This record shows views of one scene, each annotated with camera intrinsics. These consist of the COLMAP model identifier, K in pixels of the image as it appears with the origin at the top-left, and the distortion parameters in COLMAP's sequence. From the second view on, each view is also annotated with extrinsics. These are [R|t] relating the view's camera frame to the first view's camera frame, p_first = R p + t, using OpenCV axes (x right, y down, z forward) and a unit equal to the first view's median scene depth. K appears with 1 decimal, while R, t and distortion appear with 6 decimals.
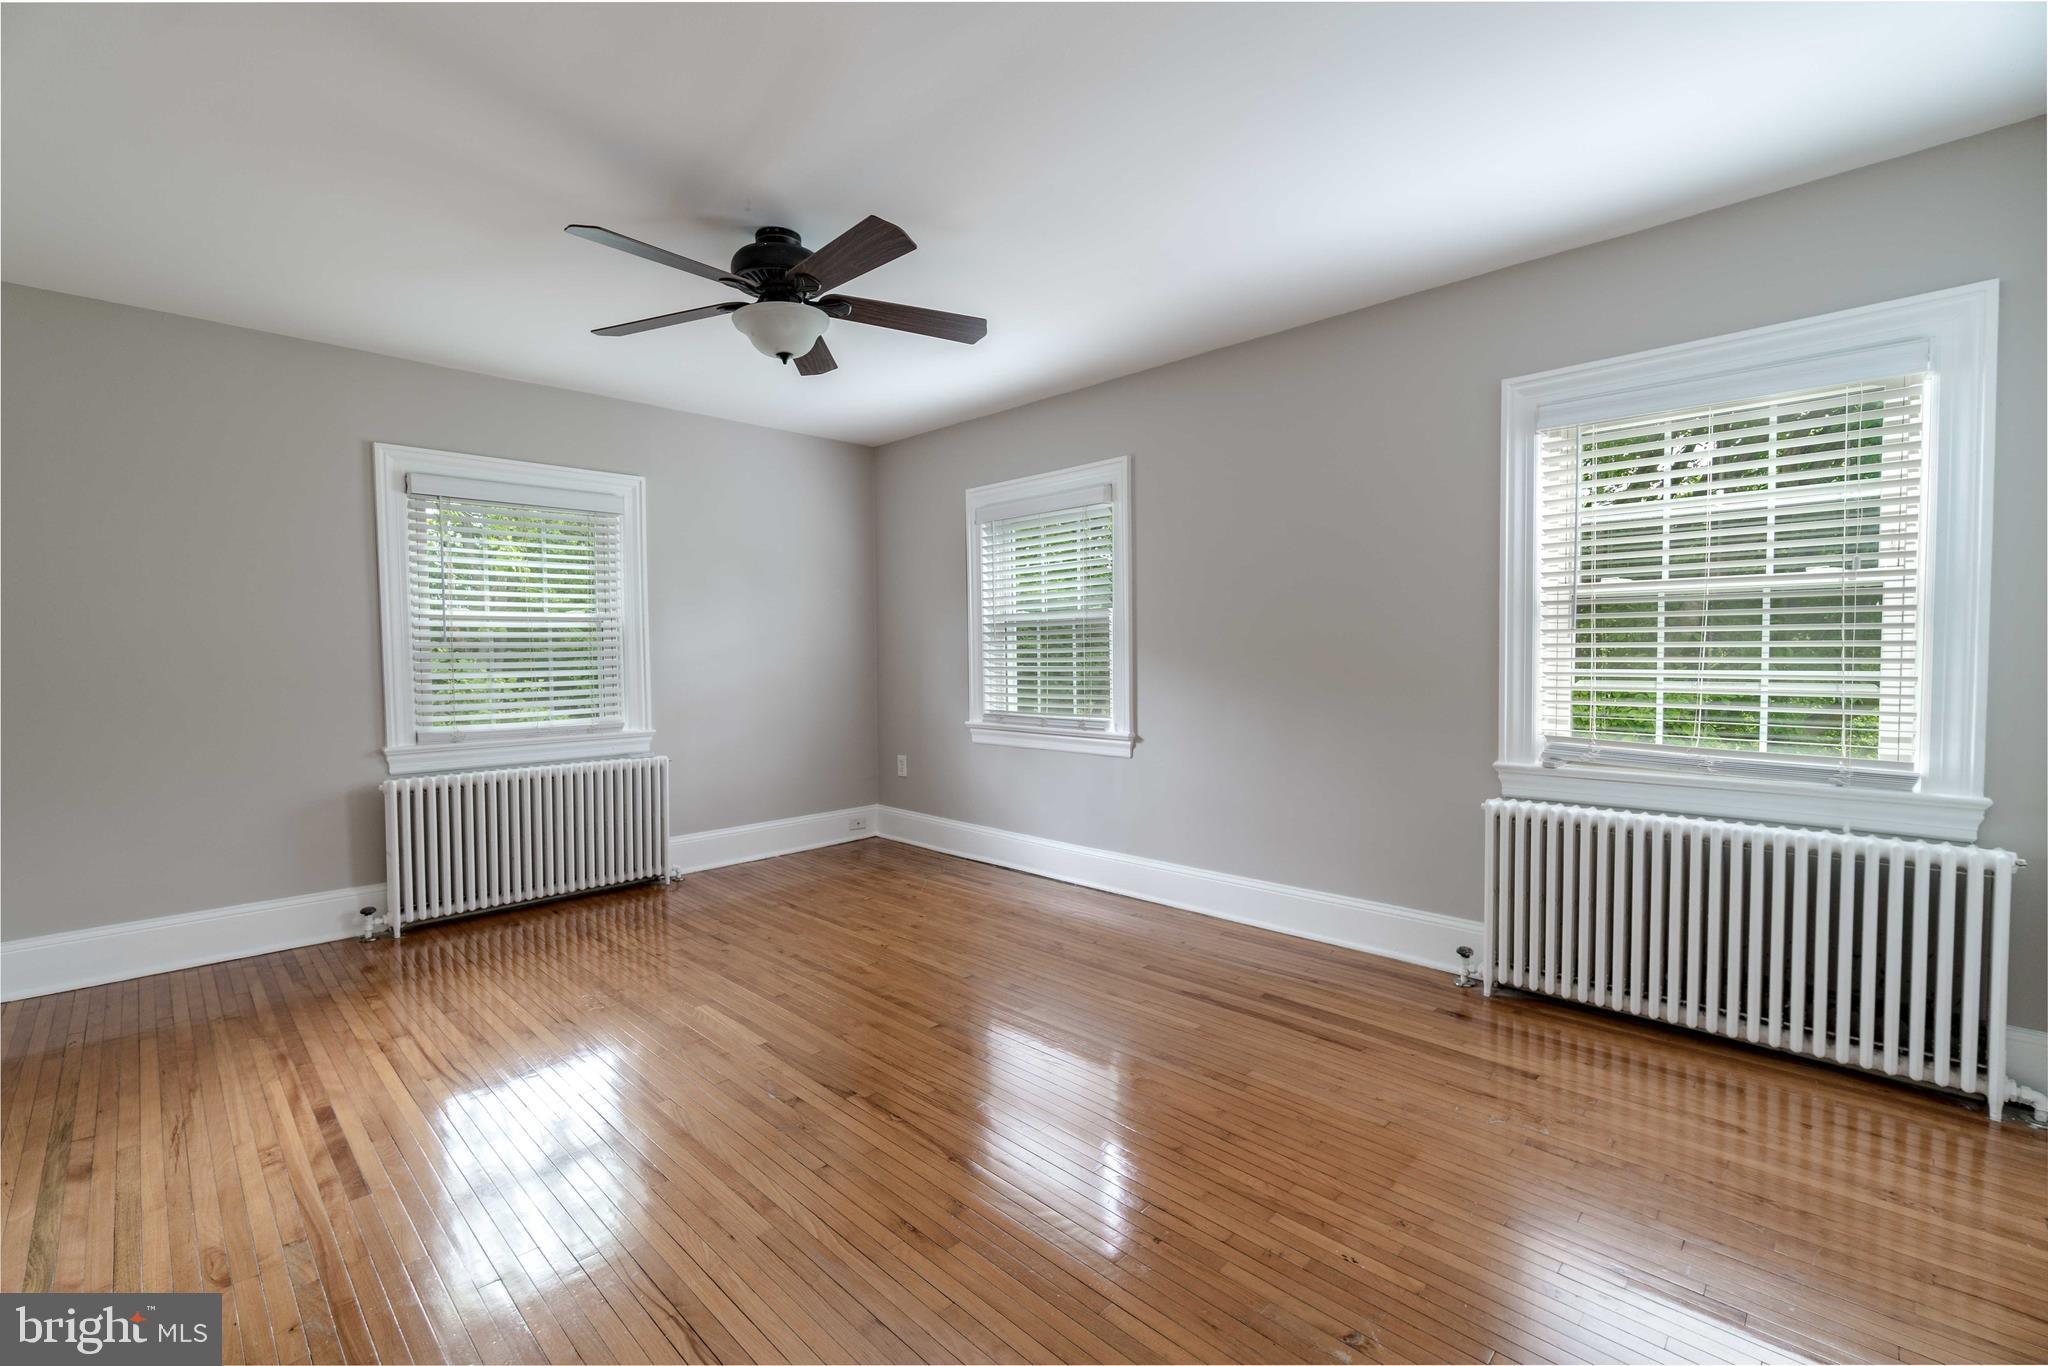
lens RADIAL K [[878.4, 0, 1028.4], [0, 878.4, 675.8], [0, 0, 1]] dist [-0.001705, 0.000073]
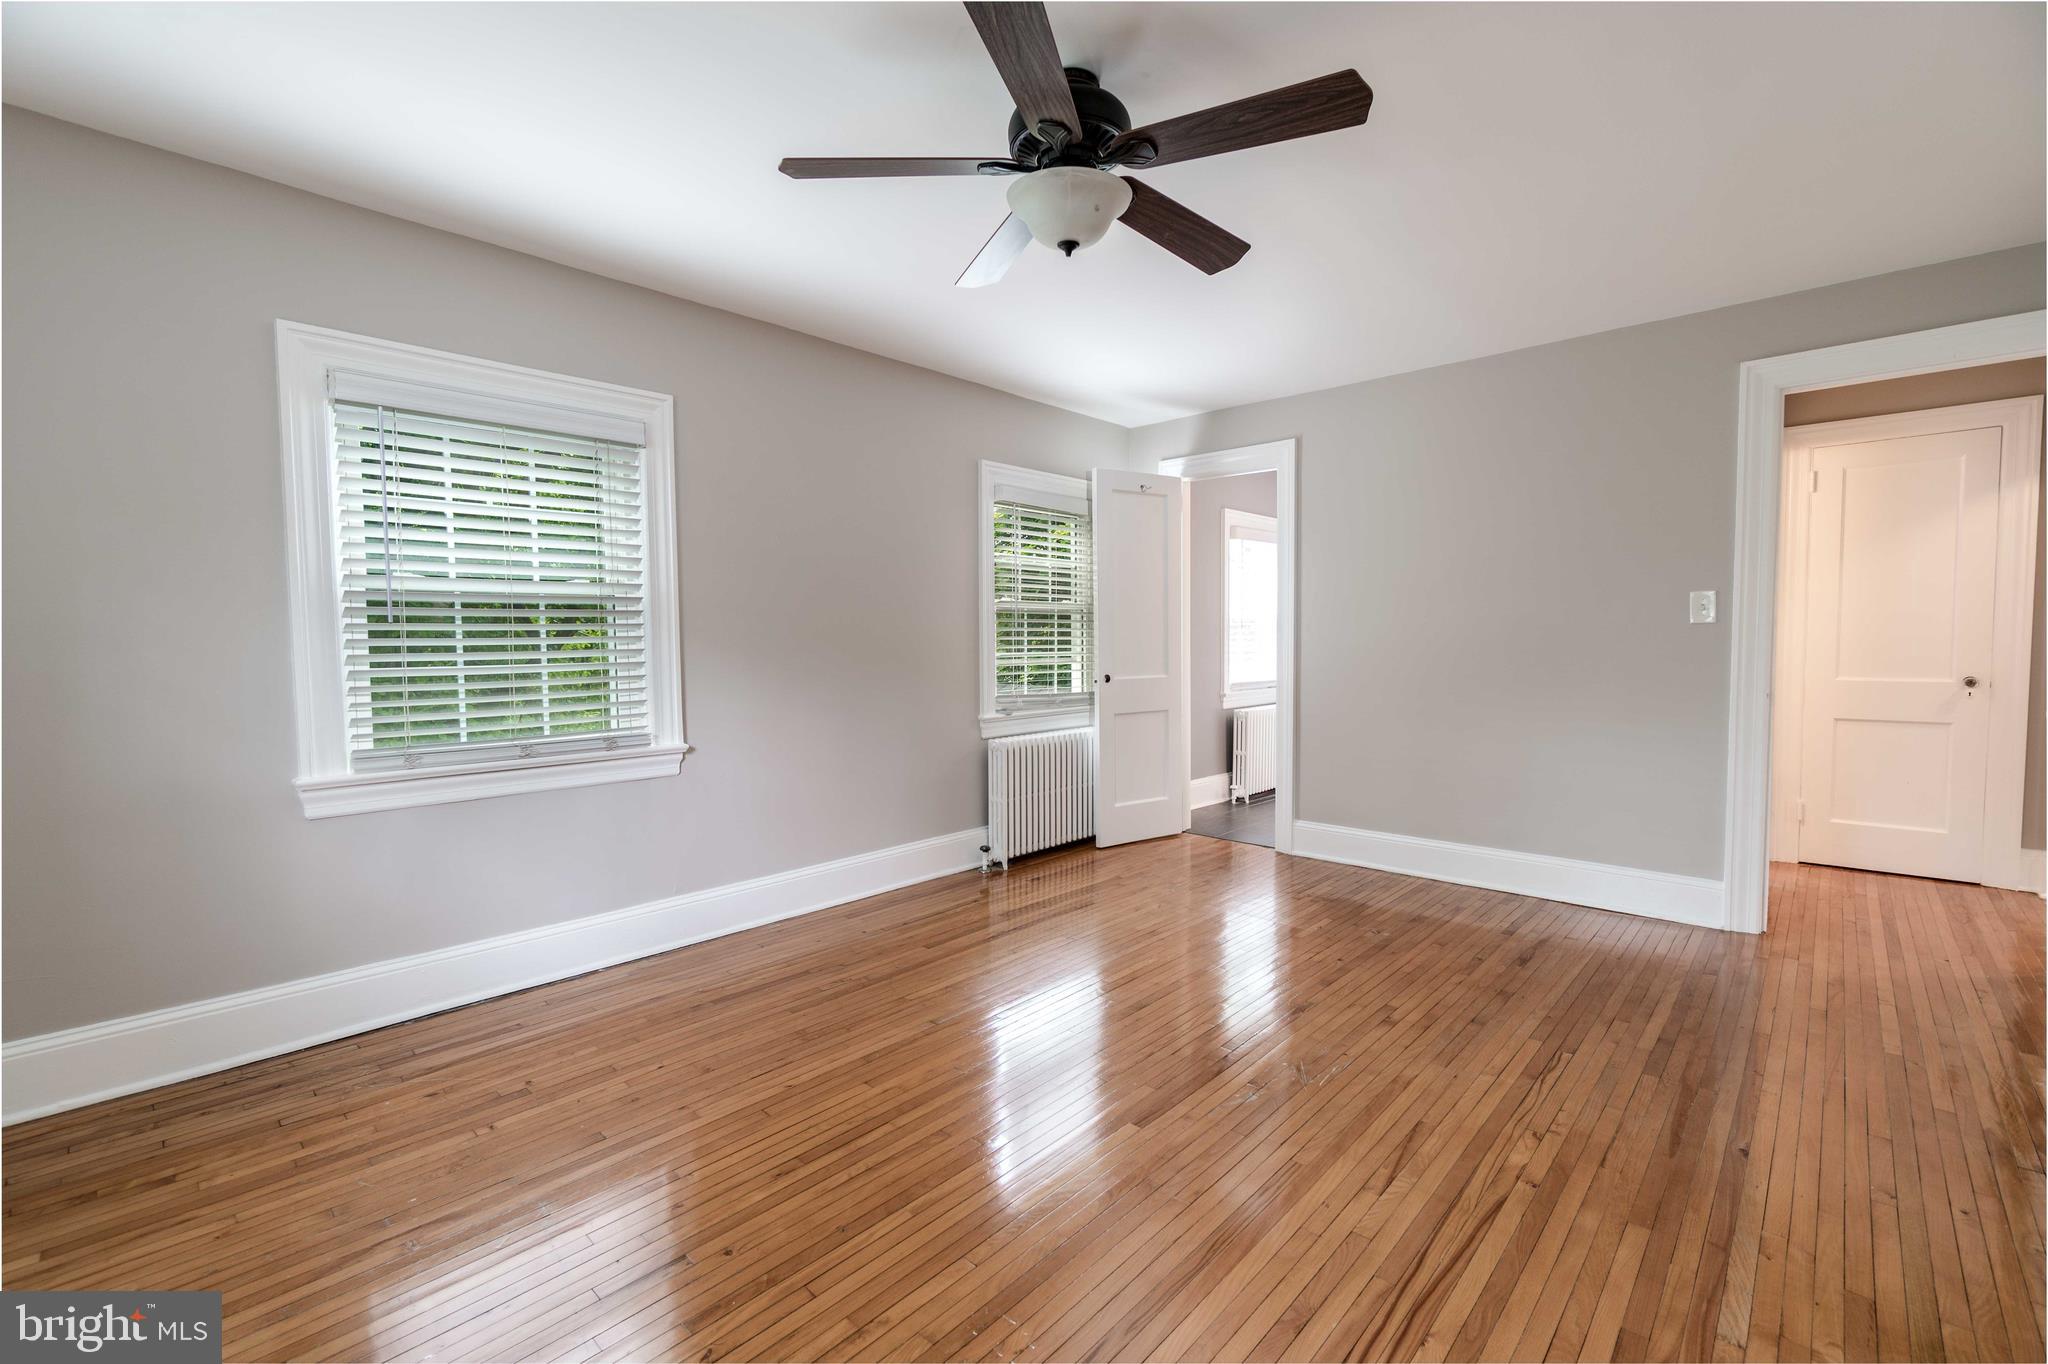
lens RADIAL K [[878.4, 0, 1036.4], [0, 878.4, 685.3], [0, 0, 1]] dist [-0.001705, 0.000073]
pose [[-0.031301, -0.043252, 0.998574, -0.775690], [0.034077, 0.998436, 0.044314, -0.013921], [-0.998929, 0.035415, -0.029778, 0.781490]]
